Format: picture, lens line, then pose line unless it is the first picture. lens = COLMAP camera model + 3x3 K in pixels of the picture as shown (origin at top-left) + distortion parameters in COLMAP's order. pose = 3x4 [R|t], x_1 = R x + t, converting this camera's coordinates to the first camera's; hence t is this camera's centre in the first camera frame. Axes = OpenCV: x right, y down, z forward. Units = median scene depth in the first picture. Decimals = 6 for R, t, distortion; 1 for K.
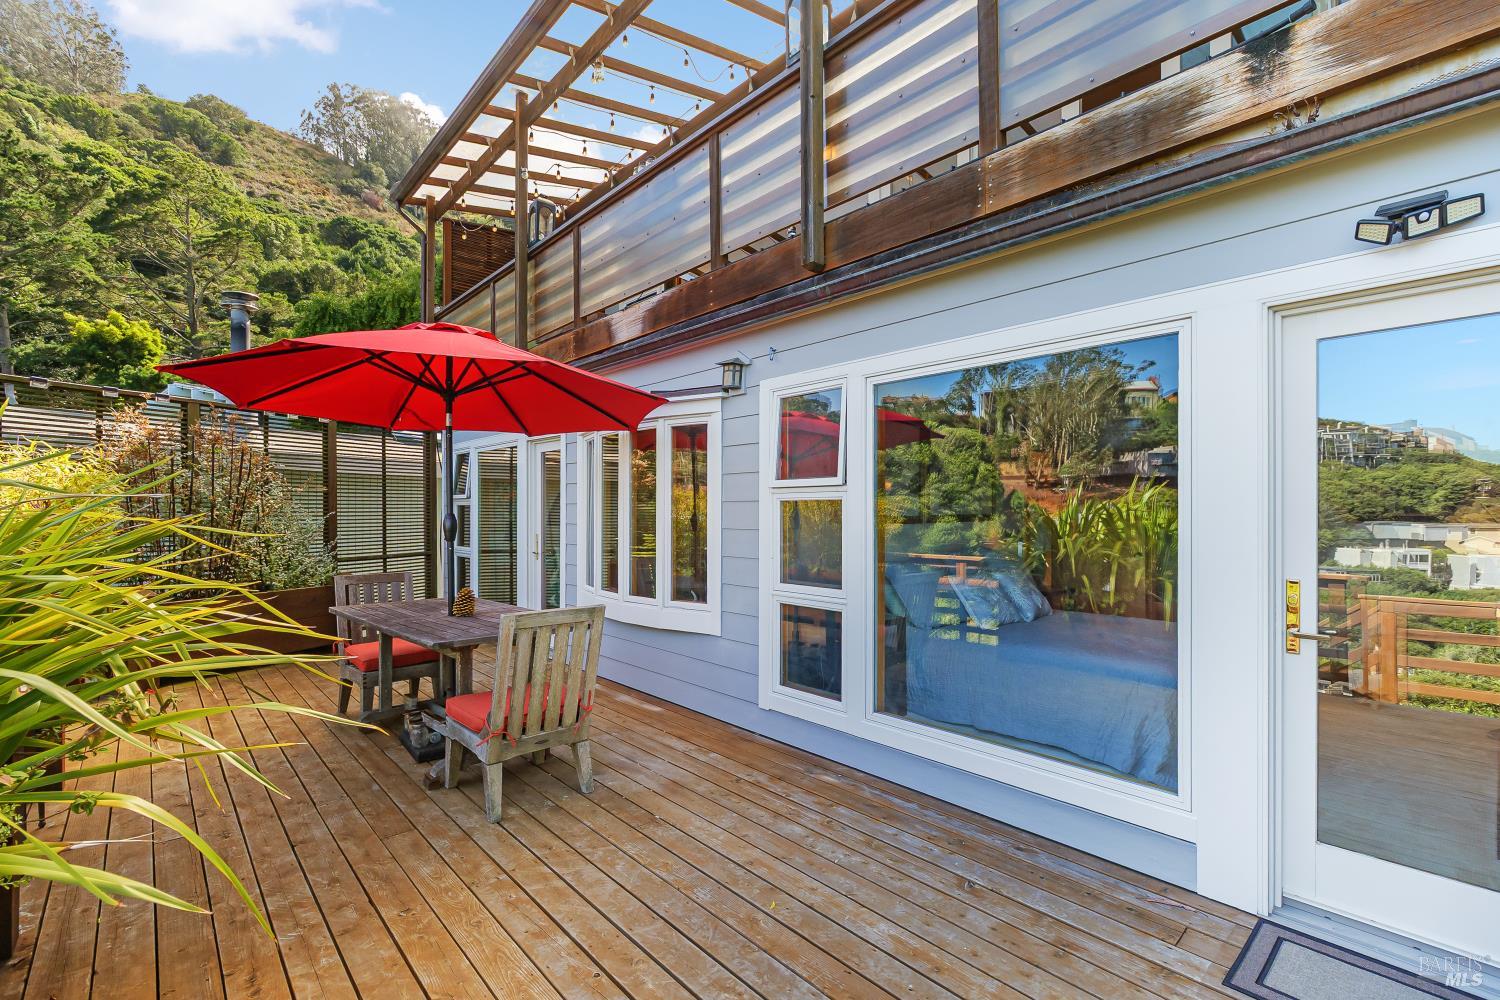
lens RADIAL K [[678.0, 0, 755.4], [0, 678.0, 510.2], [0, 0, 1]] dist [0.000127, -0.000176]
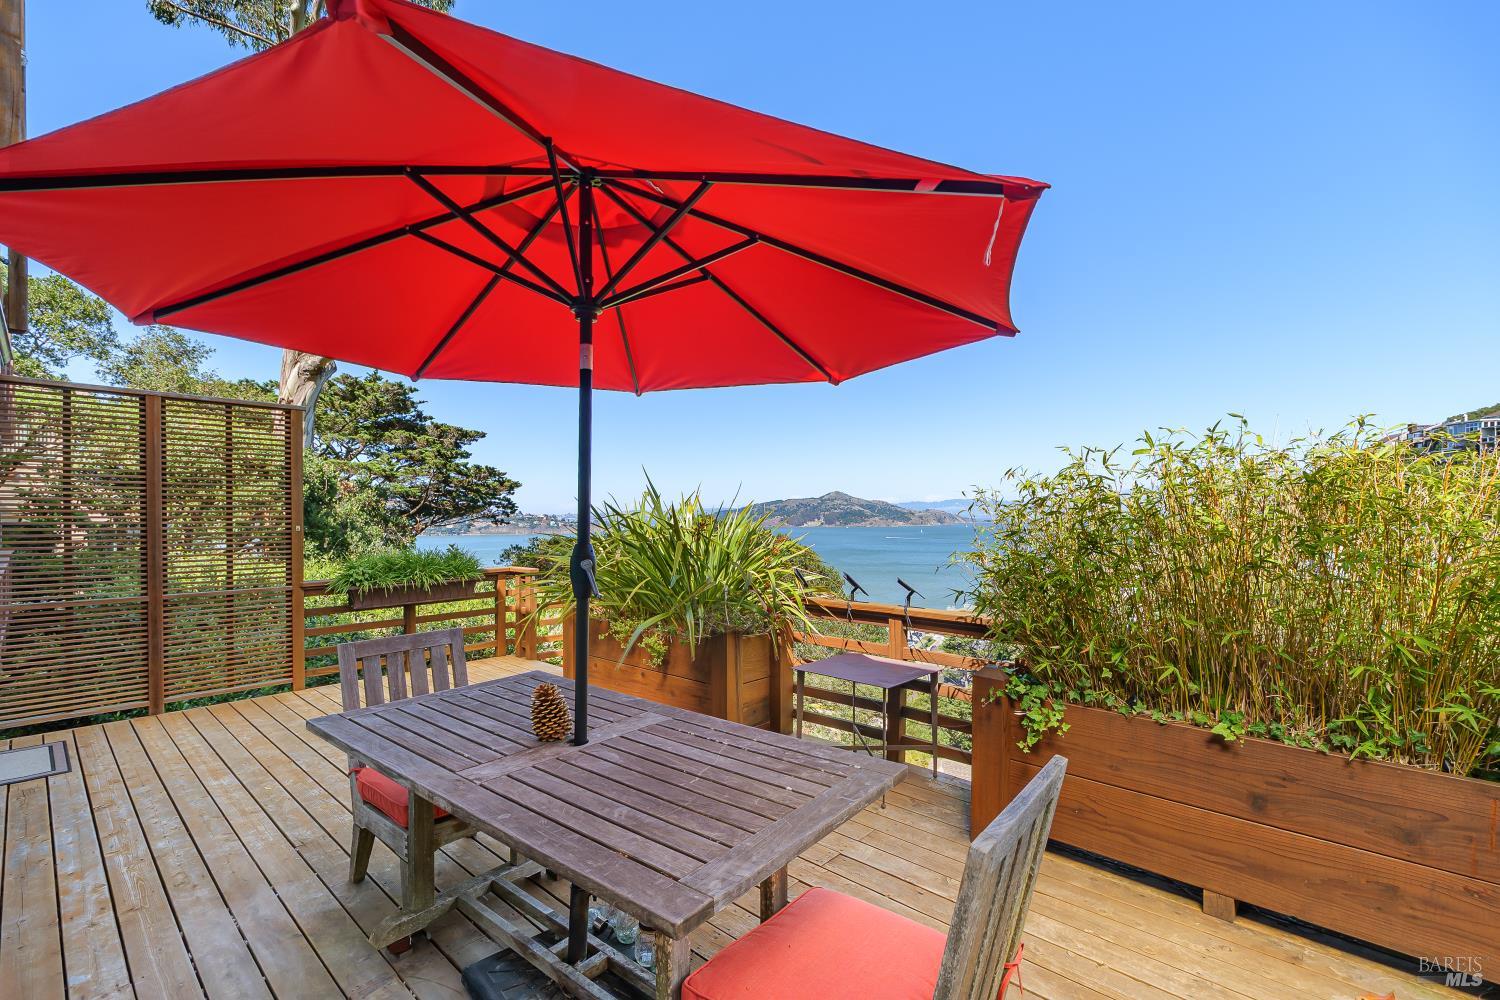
lens RADIAL K [[663.0, 0, 749.0], [0, 663.0, 518.2], [0, 0, 1]] dist [0.001399, -0.000393]
pose [[-0.995697, 0.001951, -0.092650, -0.614486], [0.002033, 0.999998, -0.000791, -0.016211], [0.092648, -0.000976, -0.995698, 1.753511]]
